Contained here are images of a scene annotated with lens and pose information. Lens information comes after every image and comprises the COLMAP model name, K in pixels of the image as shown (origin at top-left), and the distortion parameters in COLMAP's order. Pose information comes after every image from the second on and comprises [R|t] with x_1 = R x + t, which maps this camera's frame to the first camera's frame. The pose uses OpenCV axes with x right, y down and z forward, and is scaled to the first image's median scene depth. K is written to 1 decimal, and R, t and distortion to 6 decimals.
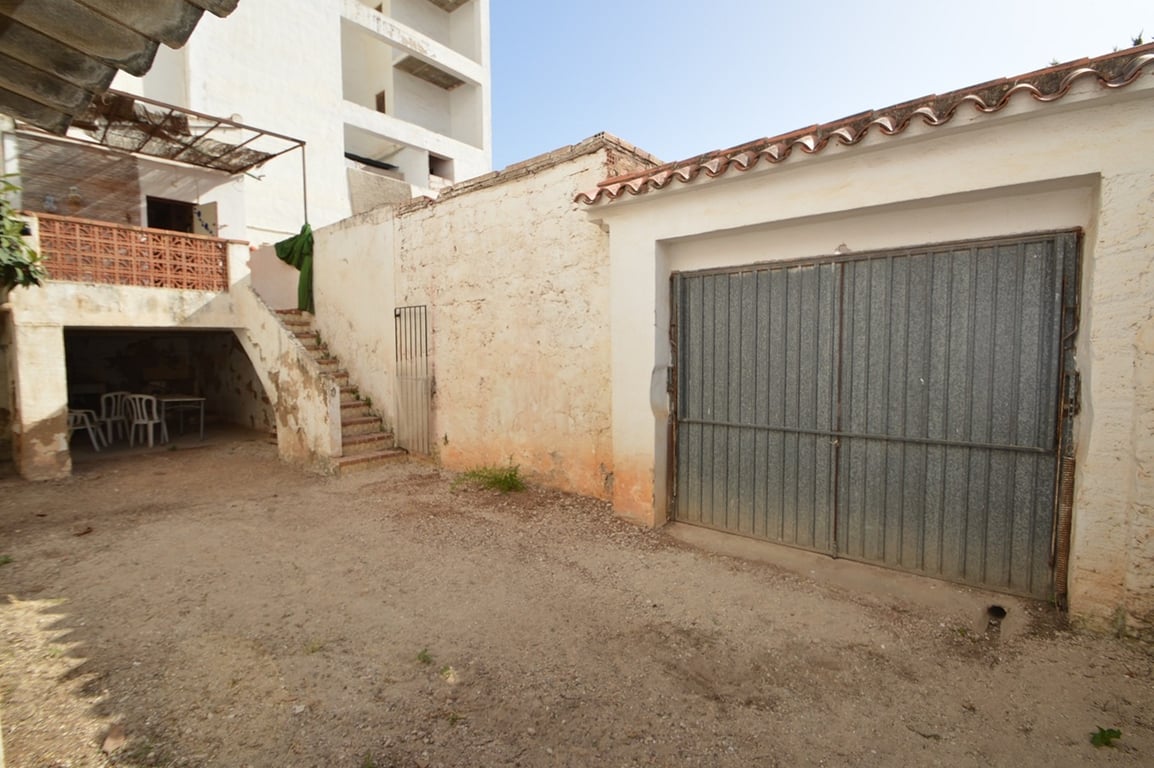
lens RADIAL K [[527.3, 0, 565.0], [0, 527.3, 381.6], [0, 0, 1]] dist [0.018278, -0.020250]
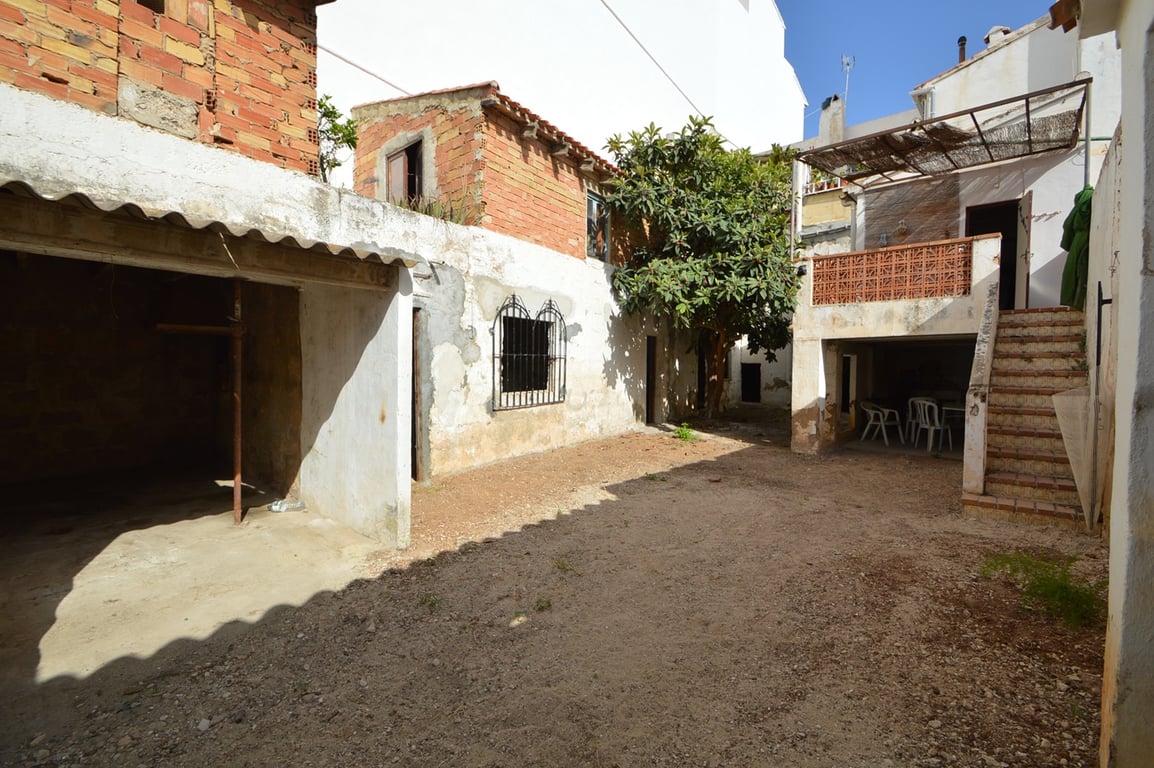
lens RADIAL K [[512.6, 0, 565.3], [0, 512.6, 382.6], [0, 0, 1]] dist [0.014440, -0.017227]
pose [[-0.035523, 0.043545, -0.998420, 0.315097], [-0.065110, 0.996827, 0.045792, -0.014263], [0.997246, 0.066634, -0.032575, 0.379910]]
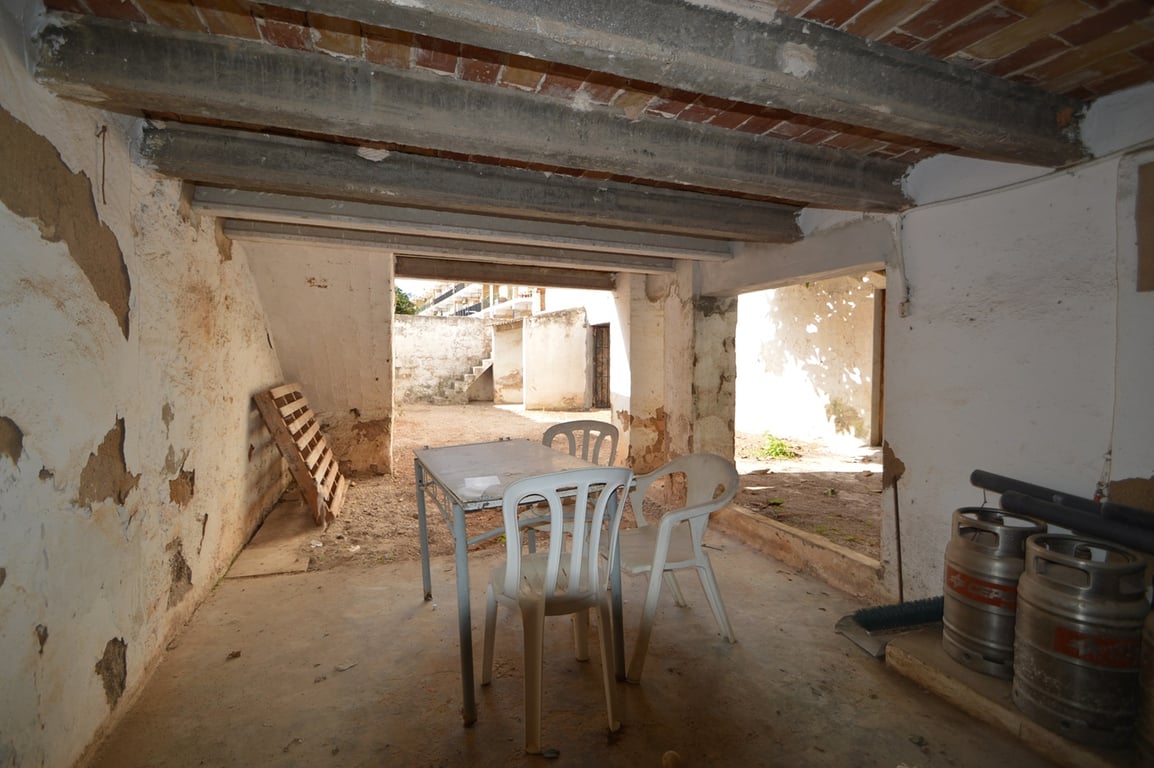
lens RADIAL K [[512.6, 0, 565.3], [0, 512.6, 382.6], [0, 0, 1]] dist [0.014440, -0.017227]
pose [[-0.864058, -0.013147, 0.503221, -1.183552], [0.035571, 0.995565, 0.087088, -0.036517], [-0.502134, 0.093149, -0.859758, 1.581297]]
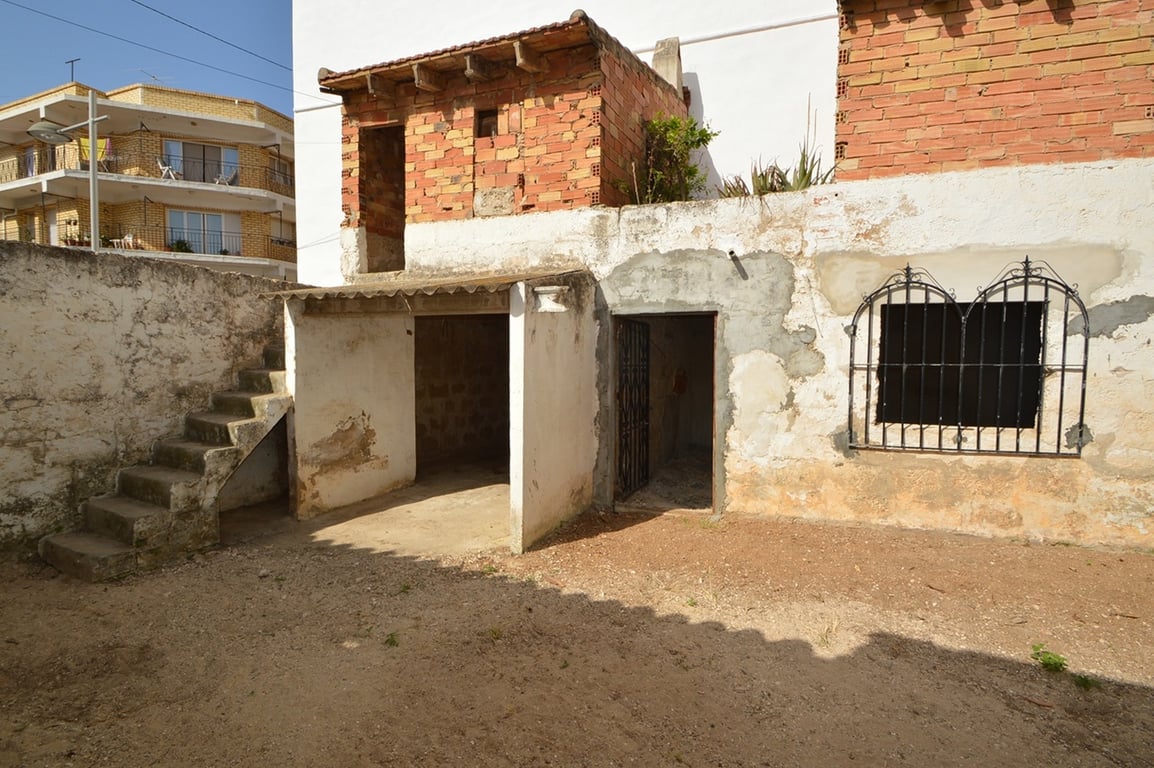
lens RADIAL K [[527.3, 0, 565.0], [0, 527.3, 381.6], [0, 0, 1]] dist [0.018278, -0.020250]
pose [[-0.972183, 0.015313, -0.233721, -0.133955], [-0.010768, 0.993884, 0.109907, -0.062134], [0.233974, 0.109366, -0.966072, 0.773685]]
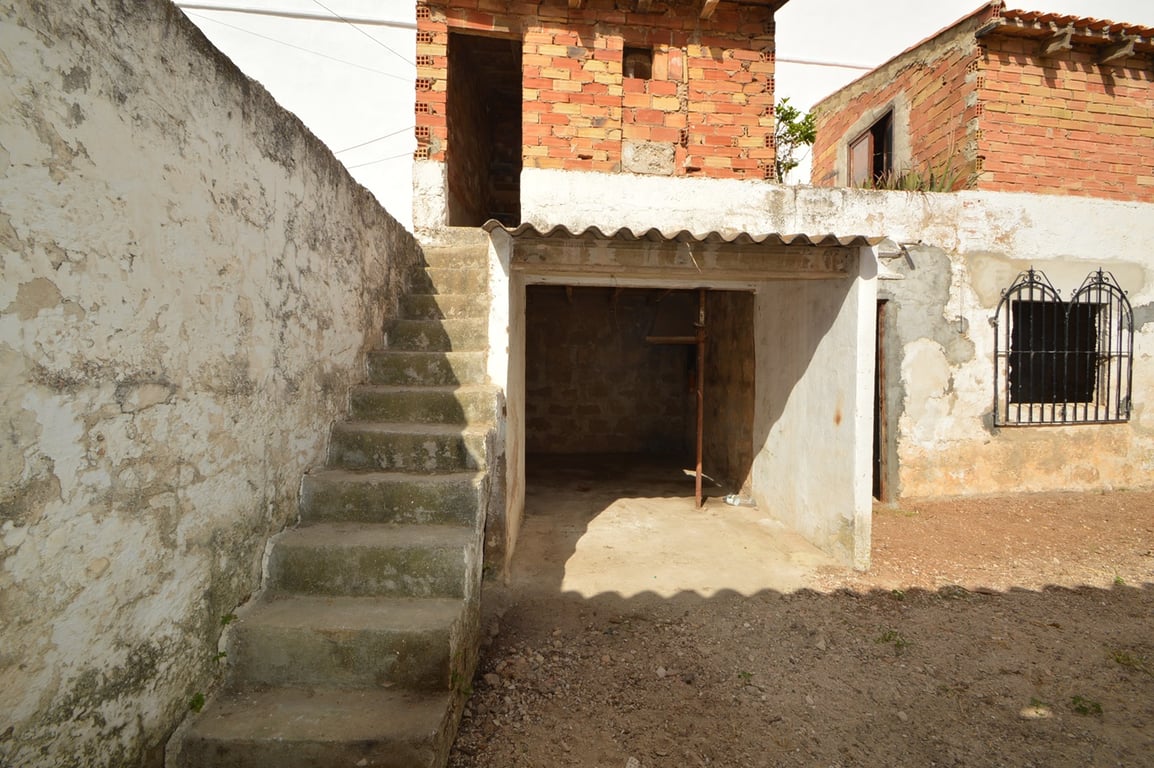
lens RADIAL K [[512.6, 0, 565.3], [0, 512.6, 382.6], [0, 0, 1]] dist [0.014440, -0.017227]
pose [[-0.764009, 0.014991, -0.645032, 0.295598], [-0.033346, 0.997477, 0.062679, 0.004083], [0.644344, 0.069396, -0.761581, 0.375368]]
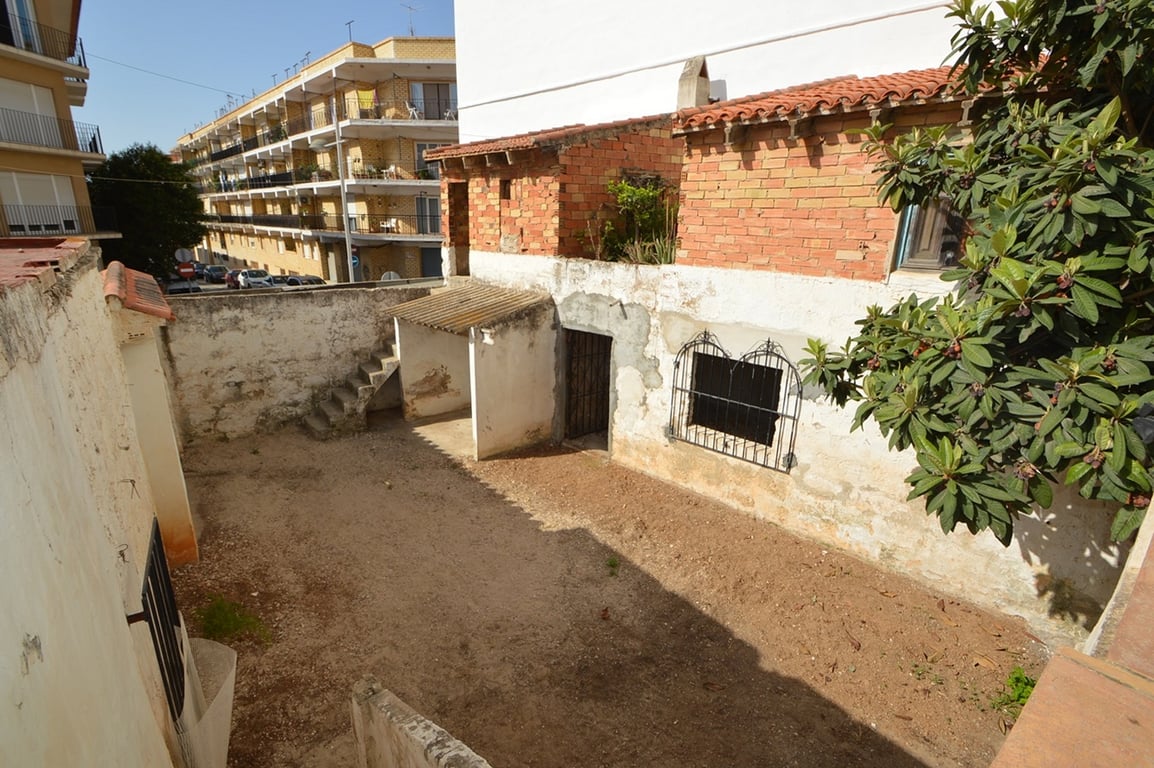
lens RADIAL K [[527.3, 0, 565.0], [0, 527.3, 381.6], [0, 0, 1]] dist [0.018278, -0.020250]
pose [[-0.978885, -0.066875, 0.193165, -0.631144], [0.003348, 0.939598, 0.342264, -0.375195], [-0.204387, 0.335684, -0.919534, 1.195807]]
